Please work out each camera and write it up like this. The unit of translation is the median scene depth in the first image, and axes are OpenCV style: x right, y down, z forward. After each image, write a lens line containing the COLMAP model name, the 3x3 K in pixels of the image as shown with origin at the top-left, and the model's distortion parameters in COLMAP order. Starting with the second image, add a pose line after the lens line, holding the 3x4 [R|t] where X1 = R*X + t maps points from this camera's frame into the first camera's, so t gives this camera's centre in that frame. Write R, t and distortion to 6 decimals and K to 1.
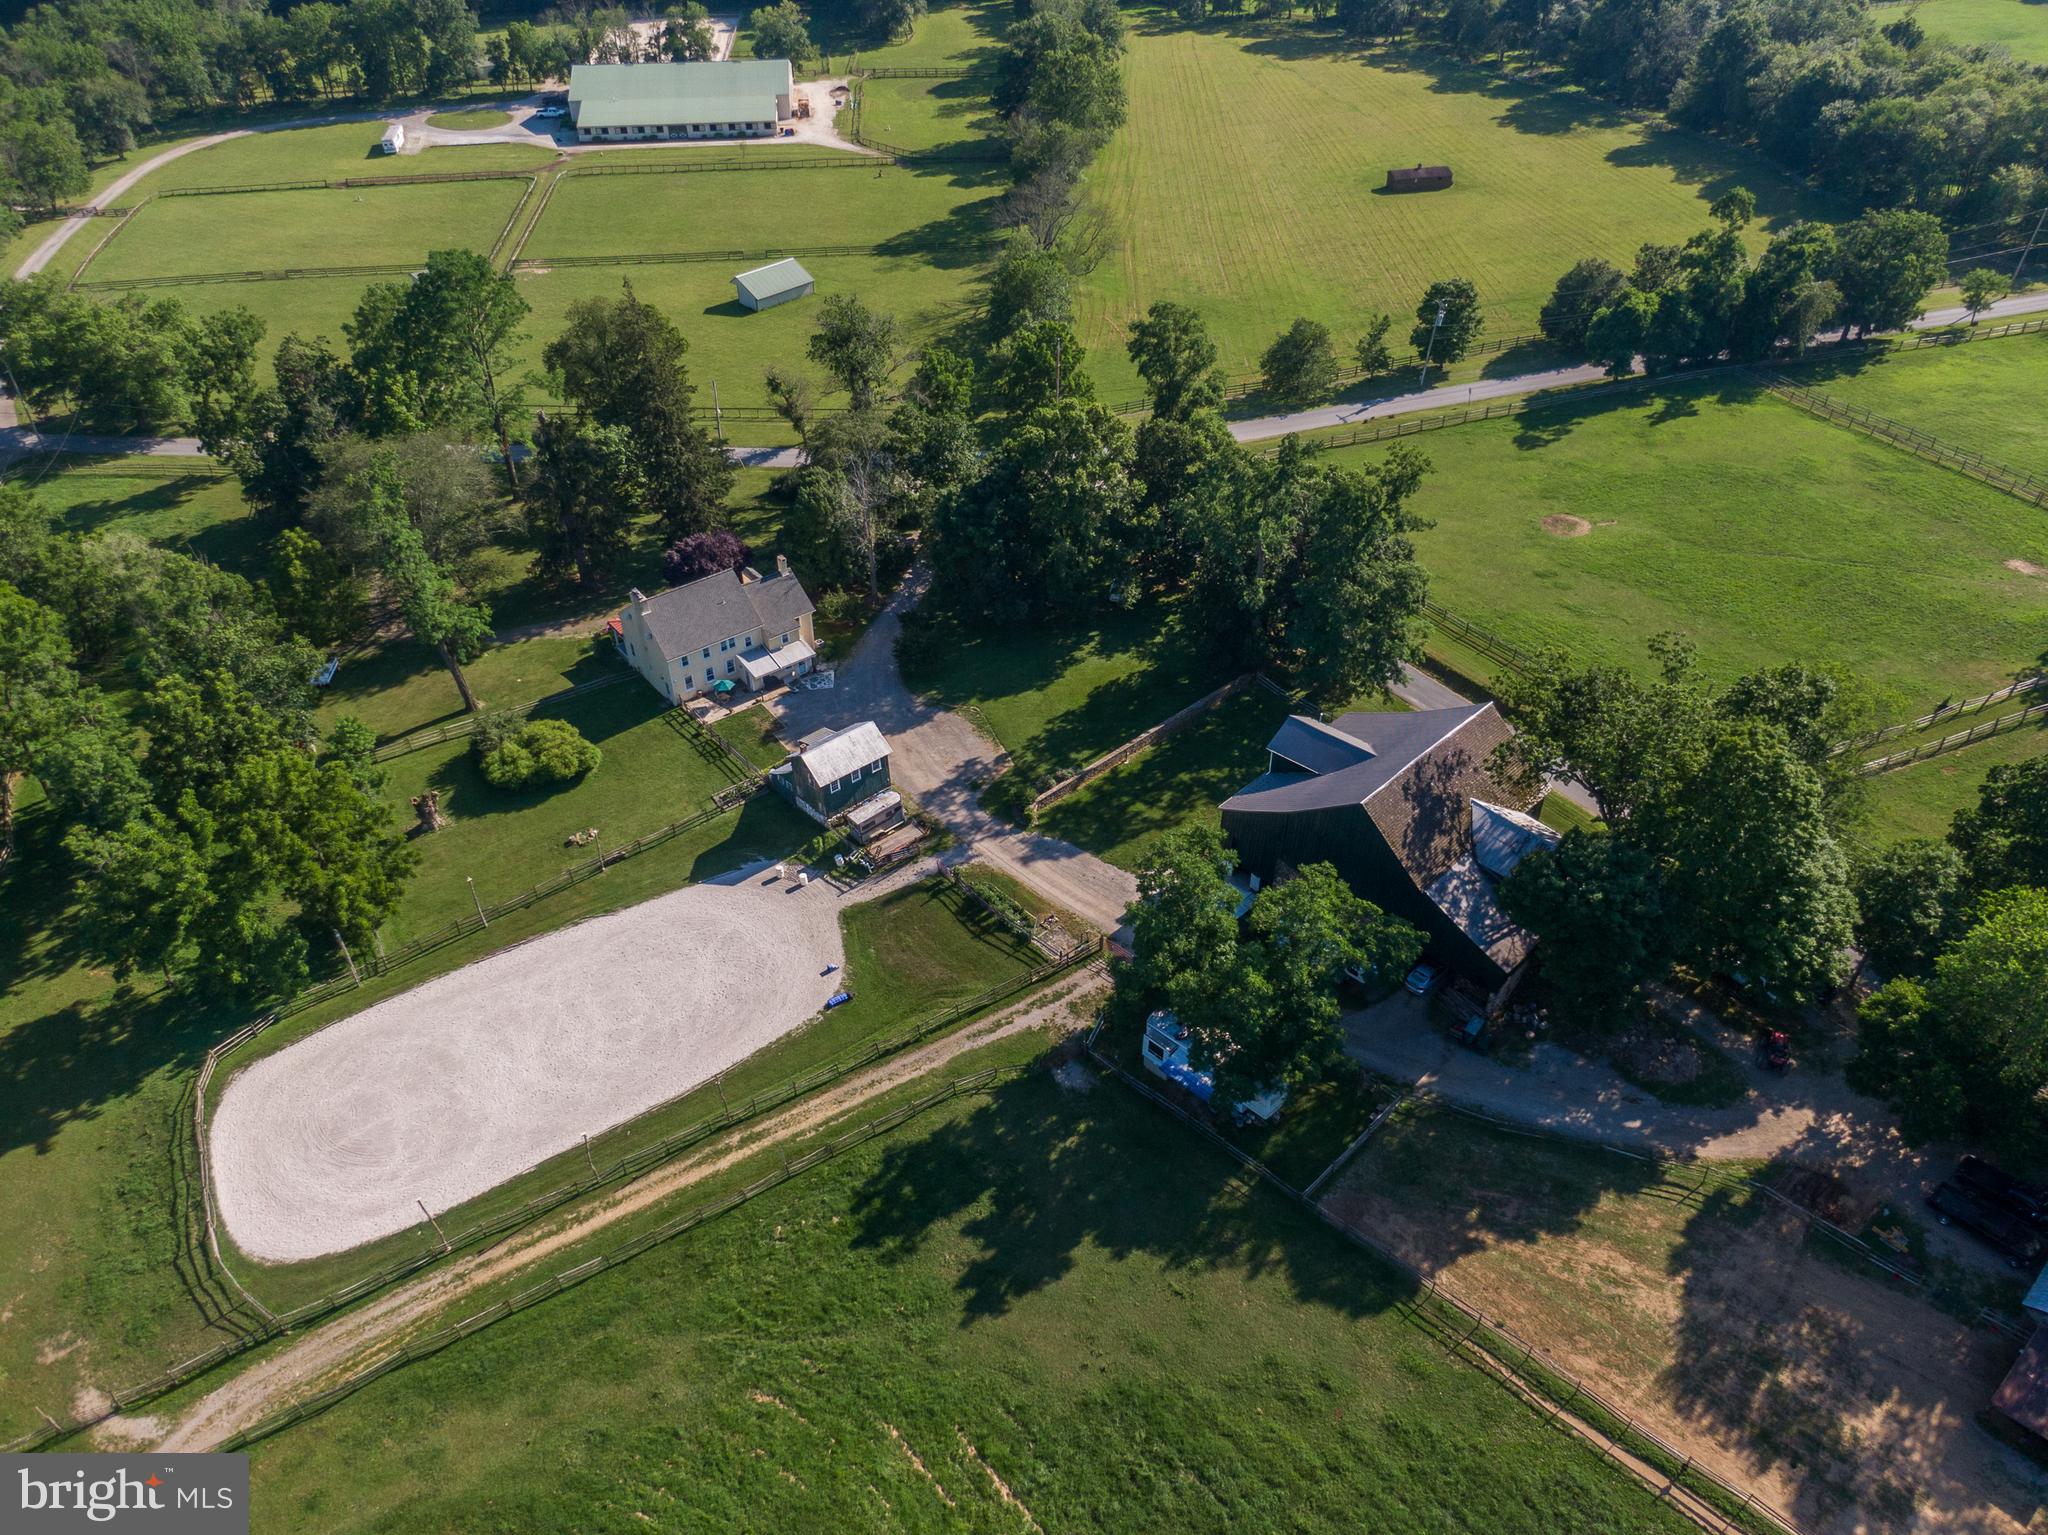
lens RADIAL K [[1428.3, 0, 1024.0], [0, 1428.3, 767.5], [0, 0, 1]] dist [0.045843, -0.058780]
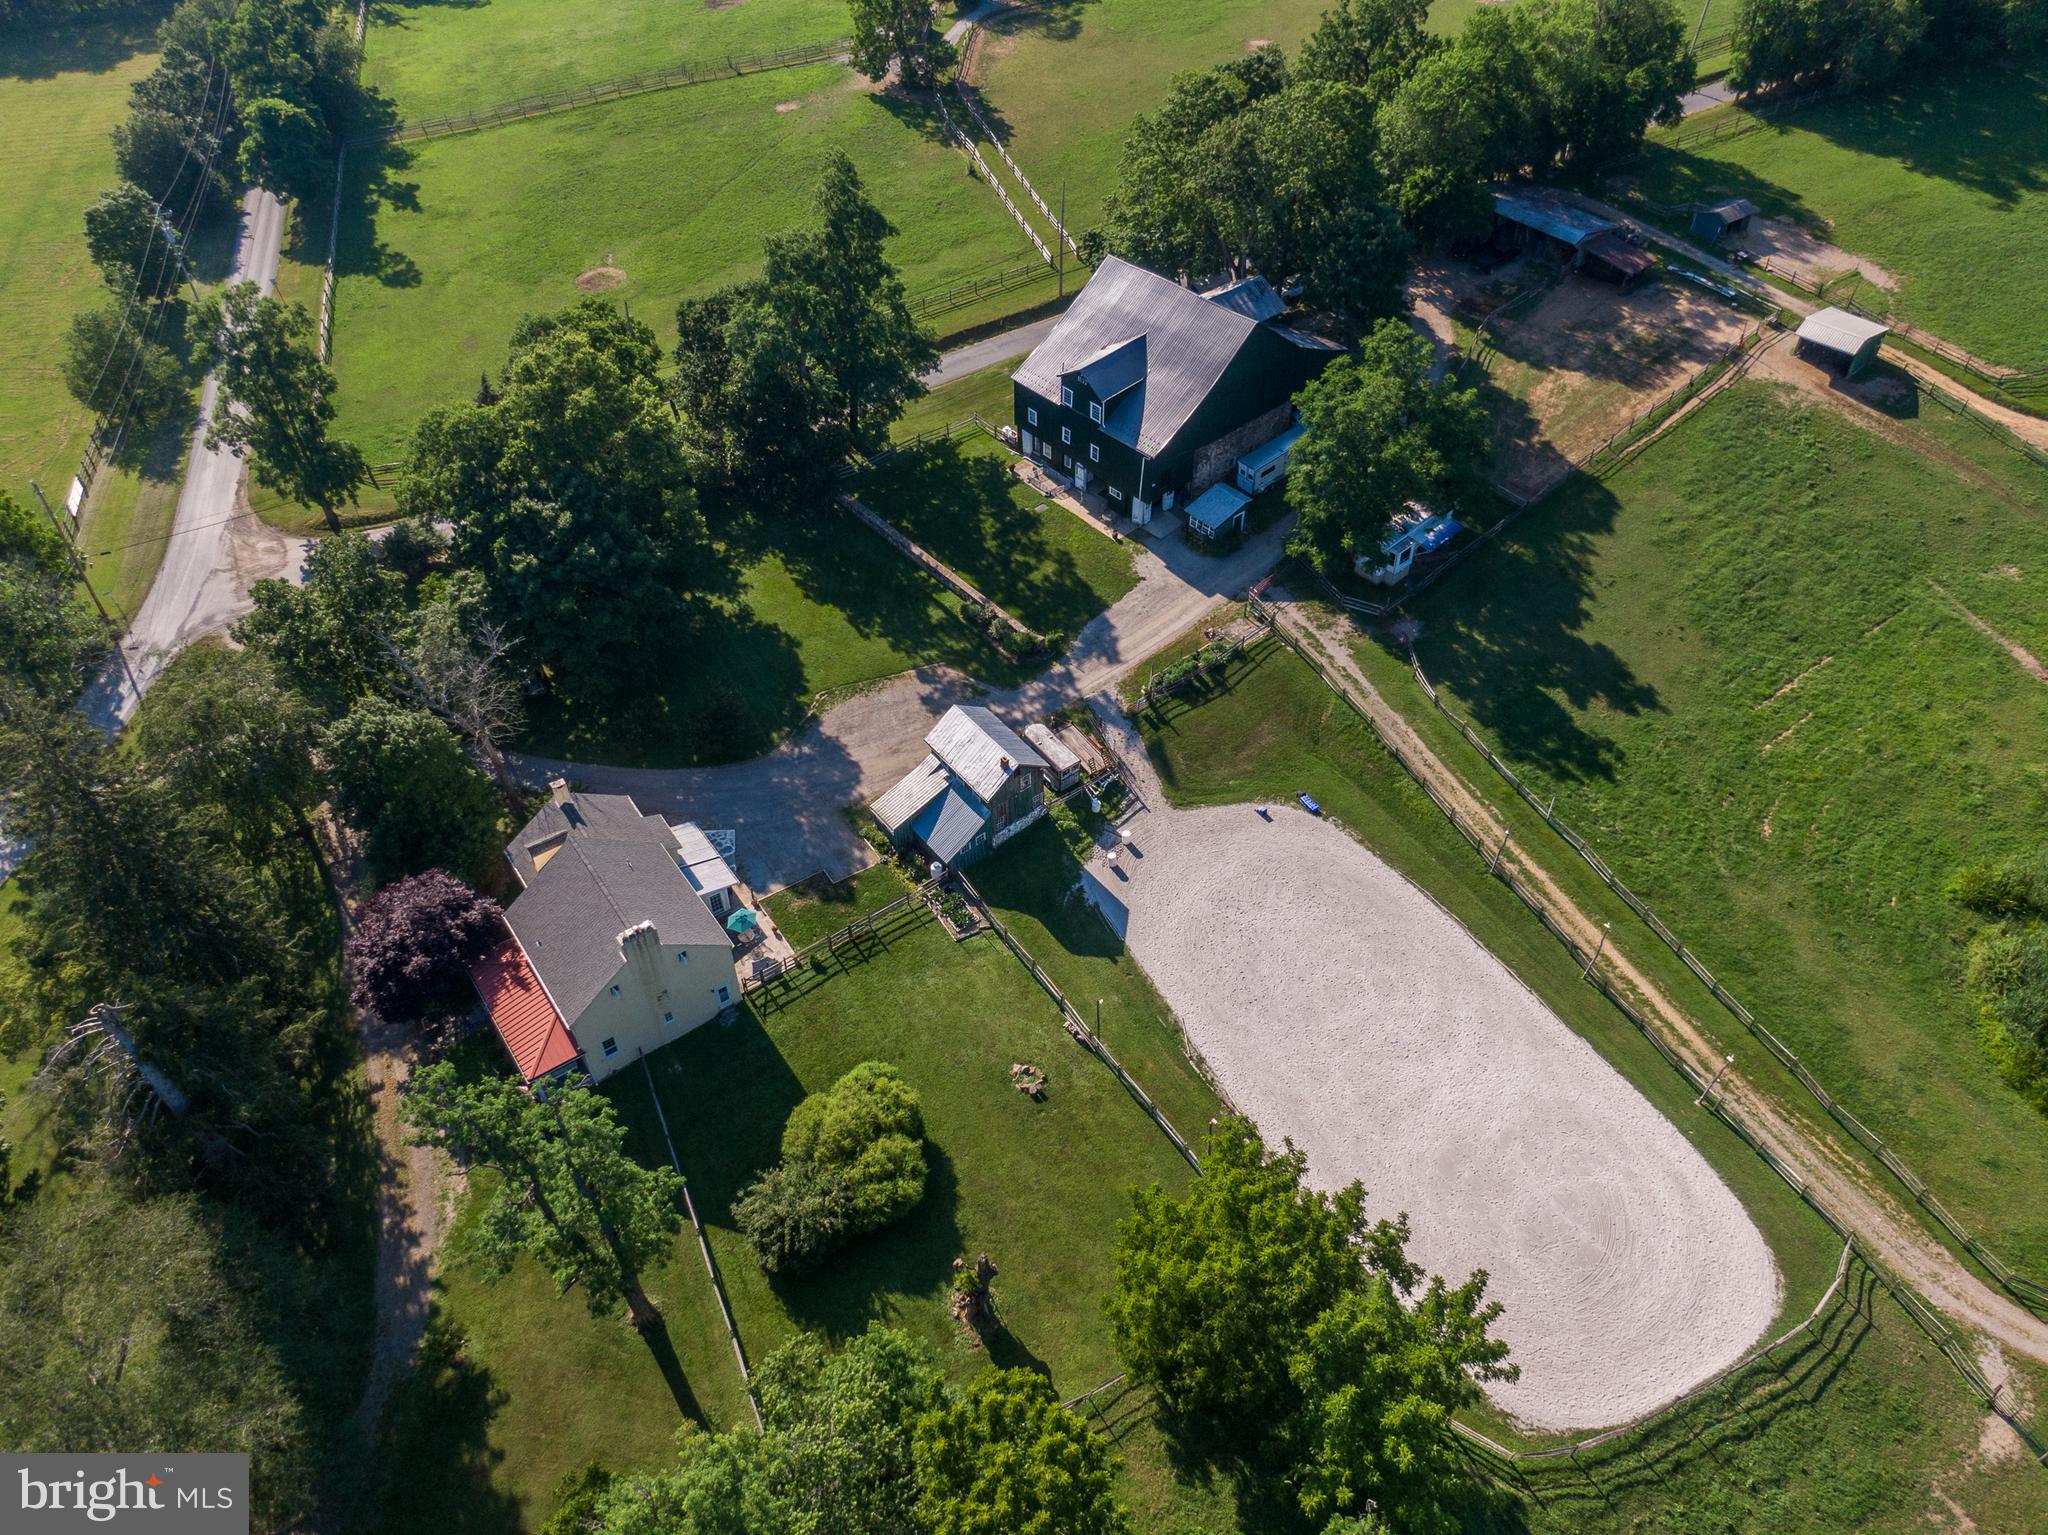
lens RADIAL K [[1455.2, 0, 1030.2], [0, 1455.2, 766.6], [0, 0, 1]] dist [0.050634, -0.061238]
pose [[0.052237, -0.696003, 0.716137, -0.834382], [0.636248, 0.575924, 0.513323, -0.472111], [-0.769714, 0.428826, 0.472915, 0.708748]]
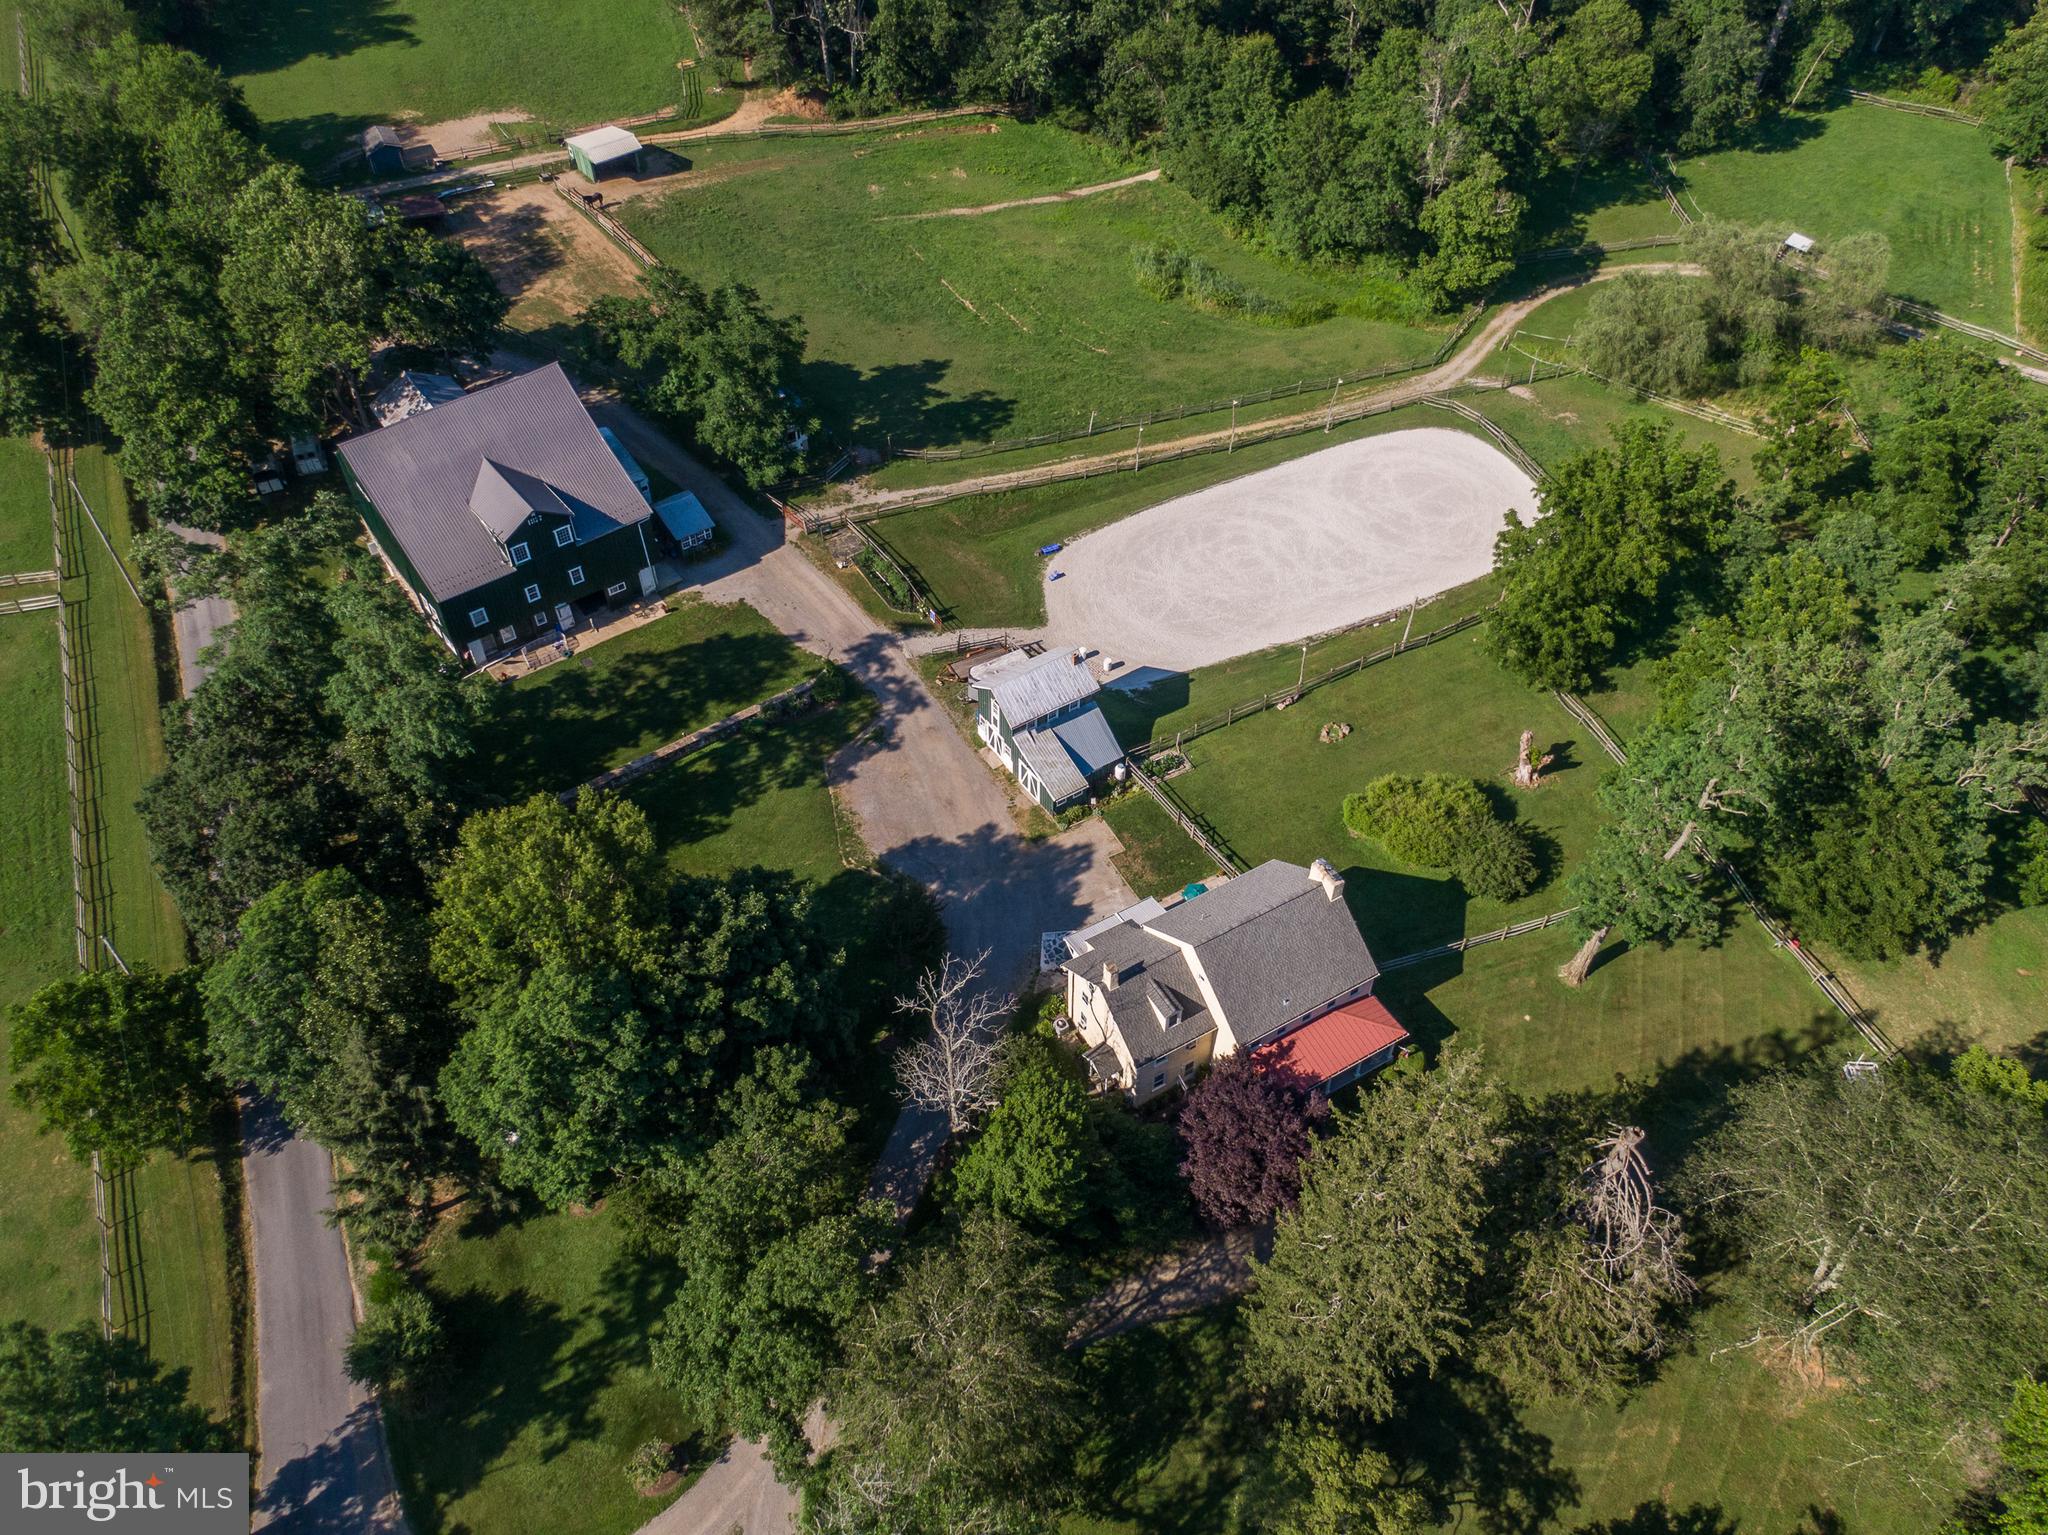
lens RADIAL K [[1493.8, 0, 1030.5], [0, 1493.8, 762.5], [0, 0, 1]] dist [0.054624, -0.076446]
pose [[-0.990213, -0.091946, 0.104998, -0.262178], [0.098570, 0.071873, 0.992531, -1.019514], [-0.098806, 0.993167, -0.062106, 1.288641]]
